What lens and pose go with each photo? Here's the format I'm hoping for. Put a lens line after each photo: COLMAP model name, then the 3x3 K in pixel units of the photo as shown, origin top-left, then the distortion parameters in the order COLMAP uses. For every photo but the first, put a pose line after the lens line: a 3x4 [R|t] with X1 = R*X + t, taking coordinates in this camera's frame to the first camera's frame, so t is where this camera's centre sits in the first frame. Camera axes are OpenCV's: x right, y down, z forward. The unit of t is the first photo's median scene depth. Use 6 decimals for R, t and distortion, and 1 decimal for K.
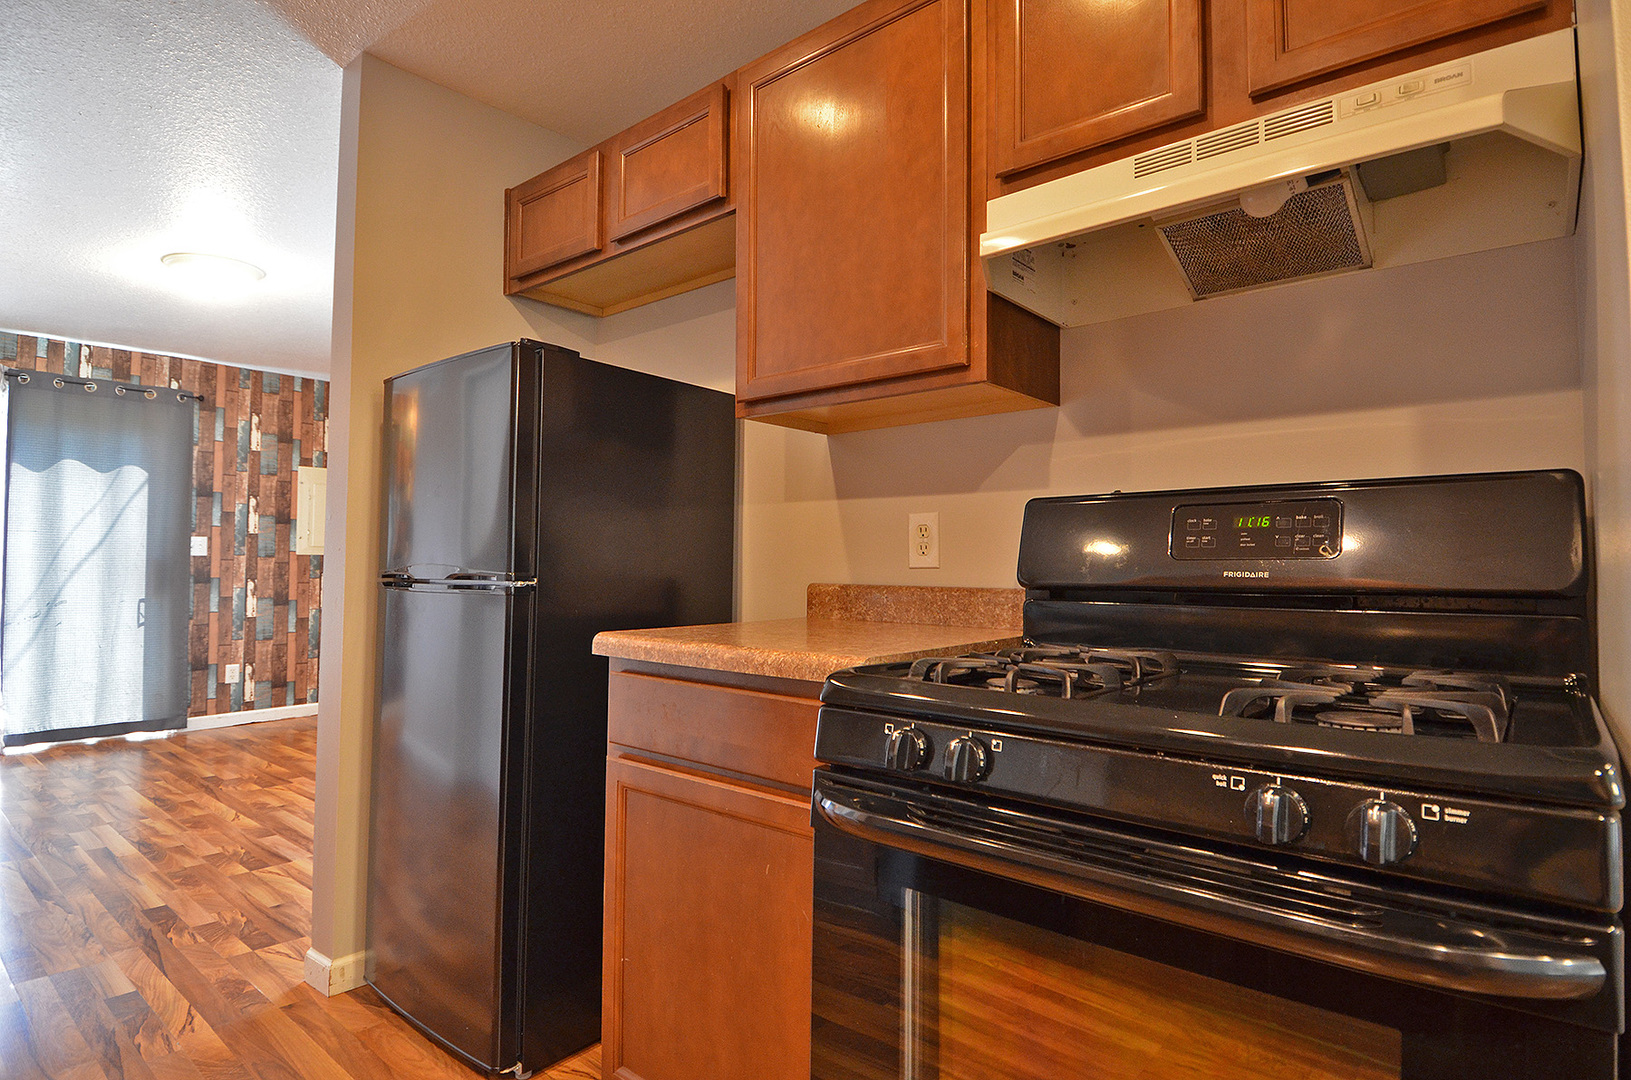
lens RADIAL K [[849.6, 0, 817.8], [0, 849.6, 535.9], [0, 0, 1]] dist [0.041192, -0.049728]
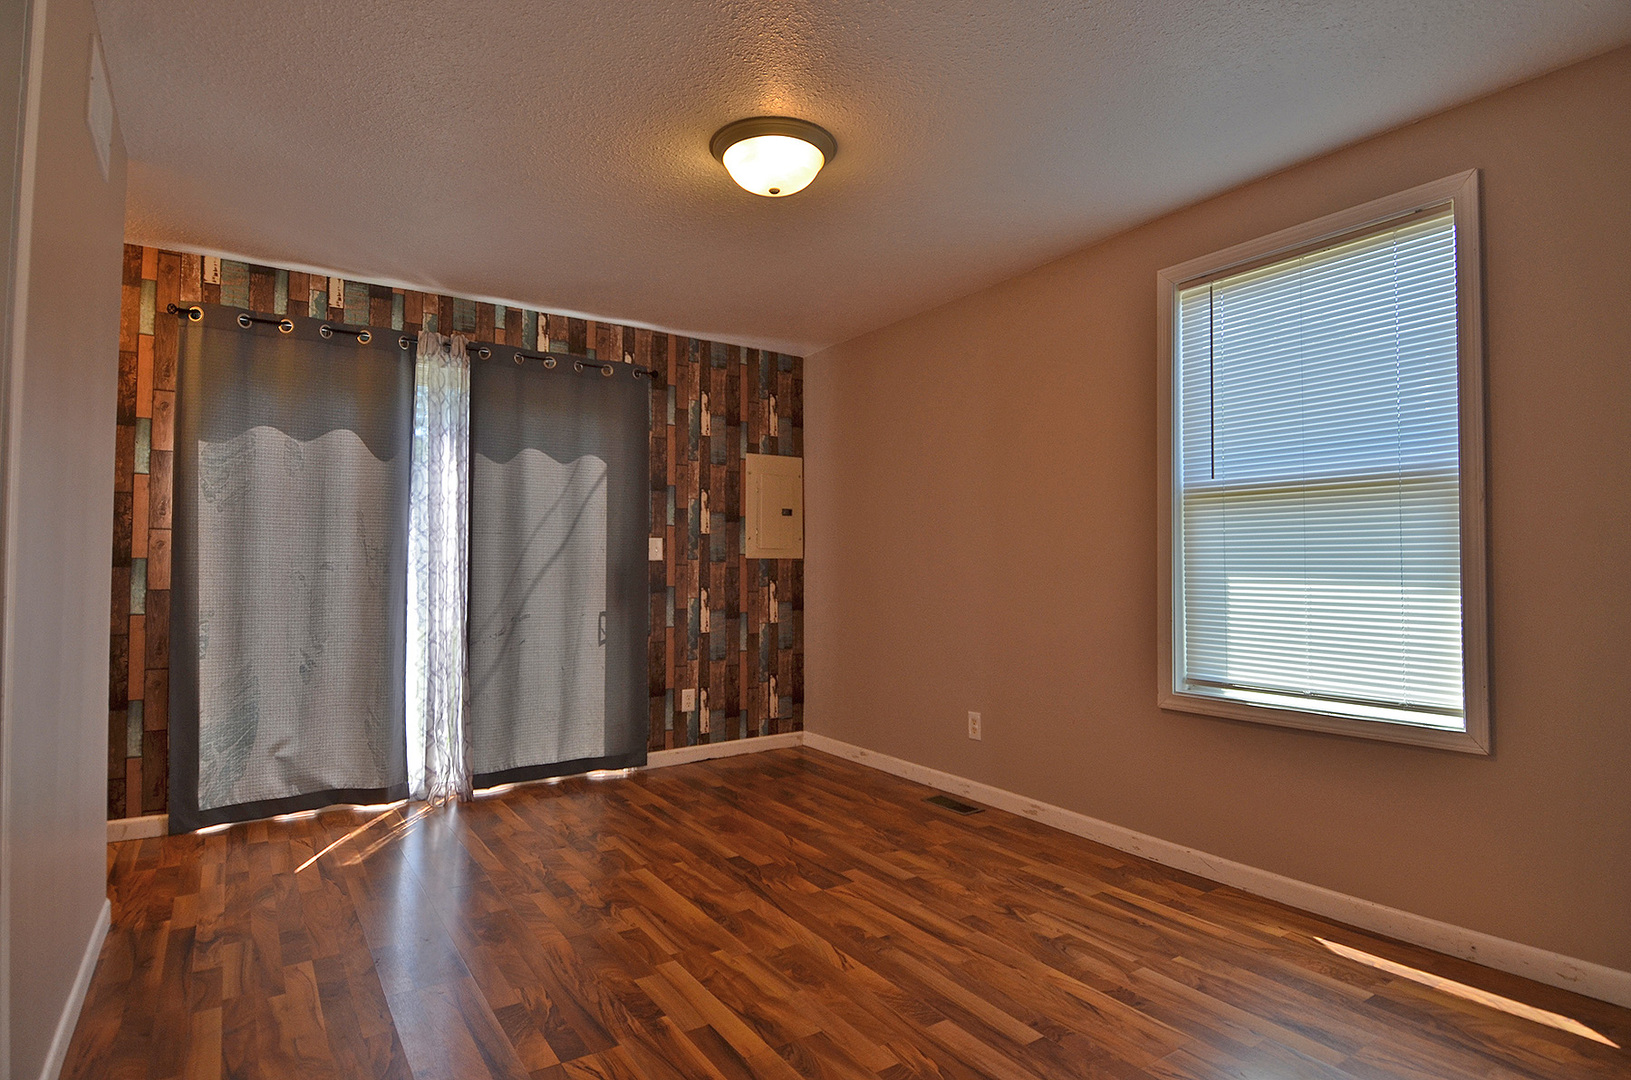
lens RADIAL K [[849.6, 0, 817.8], [0, 849.6, 535.9], [0, 0, 1]] dist [0.041192, -0.049728]
pose [[0.961048, -0.011451, -0.276143, -0.337503], [0.011768, 0.999931, -0.000509, 0.001217], [0.276130, -0.002760, 0.961116, 0.237450]]
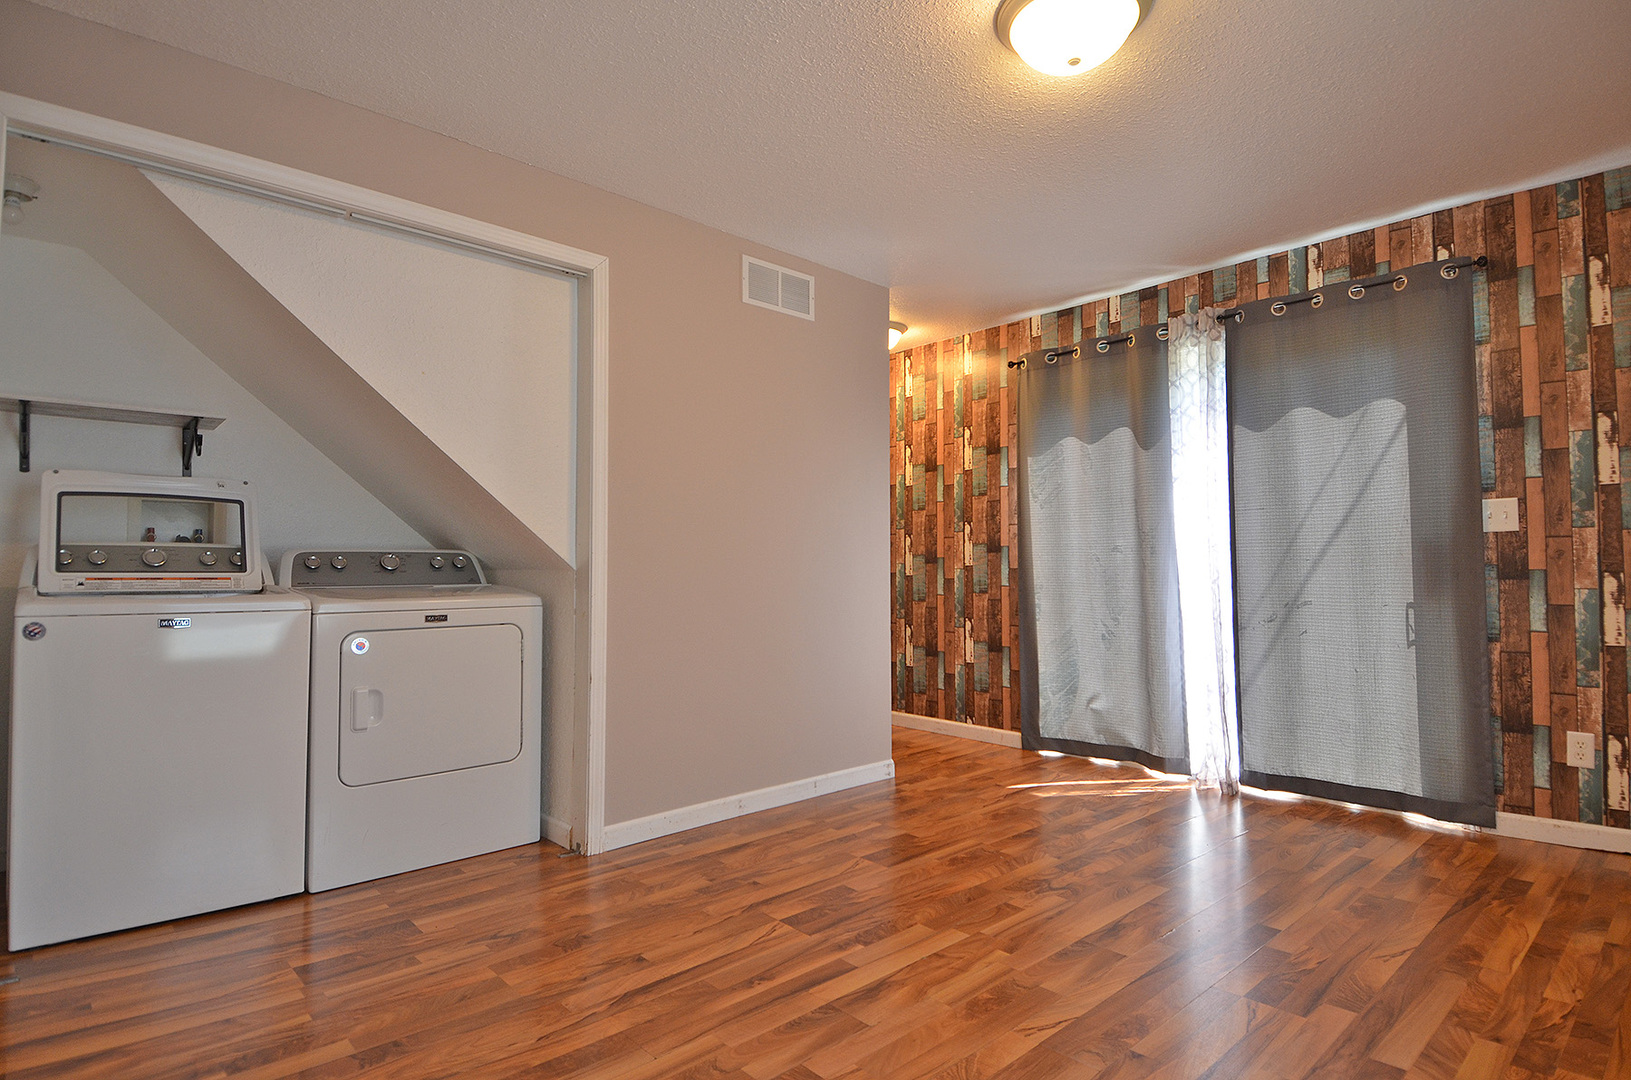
lens RADIAL K [[849.6, 0, 817.8], [0, 849.6, 535.9], [0, 0, 1]] dist [0.041192, -0.049728]
pose [[-0.136822, -0.044379, -0.989601, -0.093245], [0.039560, 0.997954, -0.050223, 0.036934], [0.989805, -0.046020, -0.134787, 0.625249]]
